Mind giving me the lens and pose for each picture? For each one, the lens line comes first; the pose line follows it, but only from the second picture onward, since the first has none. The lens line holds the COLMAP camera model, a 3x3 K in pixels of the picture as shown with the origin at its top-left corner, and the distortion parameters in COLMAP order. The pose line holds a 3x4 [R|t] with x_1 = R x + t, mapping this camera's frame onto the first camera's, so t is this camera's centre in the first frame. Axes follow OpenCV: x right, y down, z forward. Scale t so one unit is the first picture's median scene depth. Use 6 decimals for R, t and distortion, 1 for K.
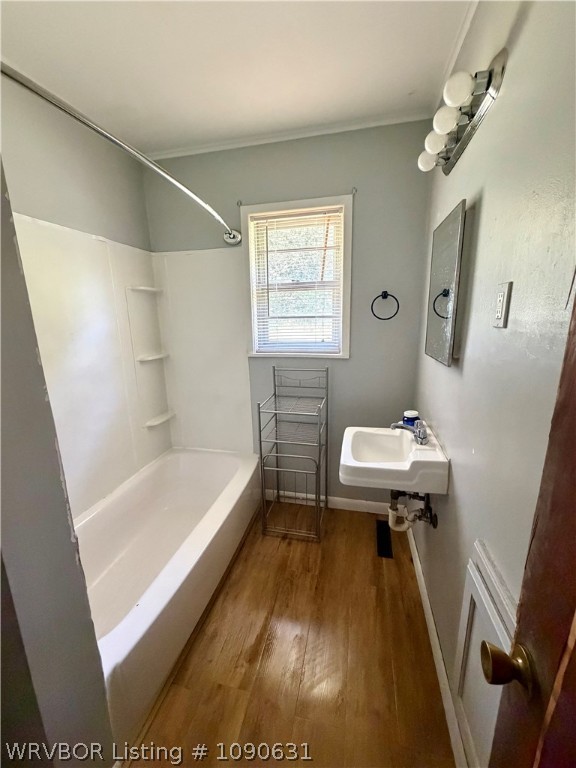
lens RADIAL K [[307.1, 0, 288.4], [0, 307.1, 384.2], [0, 0, 1]] dist [-0.003376, 0.000528]
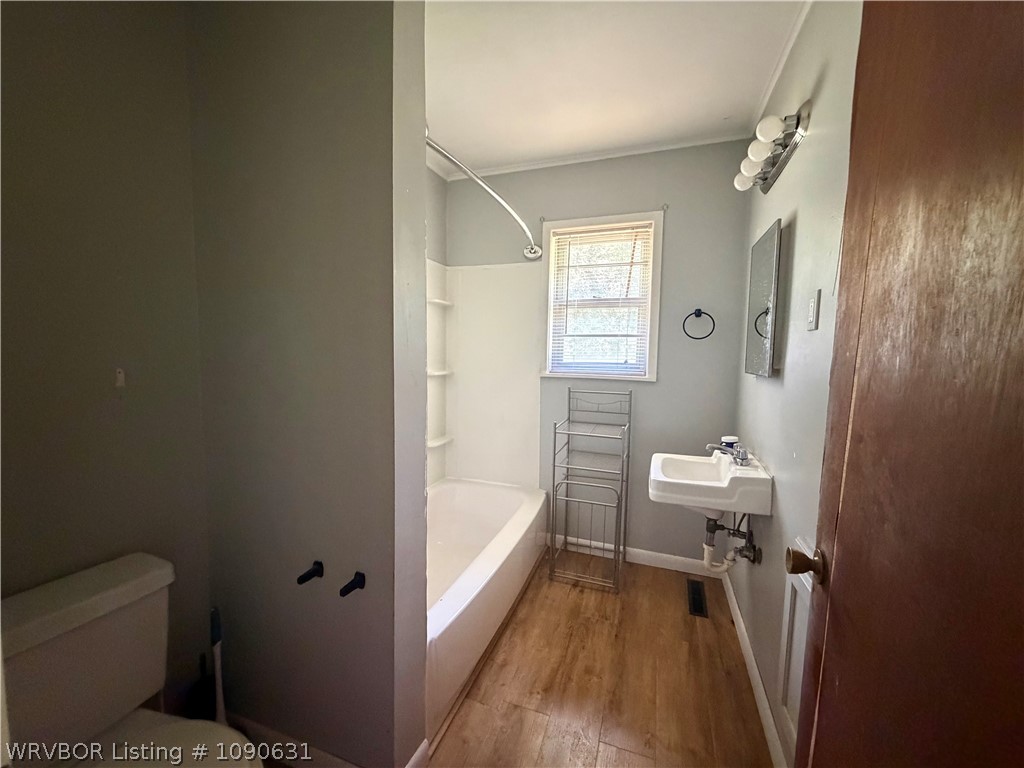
lens RADIAL K [[409.5, 0, 509.1], [0, 409.5, 384.7], [0, 0, 1]] dist [-0.003376, 0.000528]
pose [[0.991555, 0.045131, -0.121579, -0.096268], [-0.061210, 0.989365, -0.131948, 0.127706], [0.114331, 0.138276, 0.983772, -0.256528]]
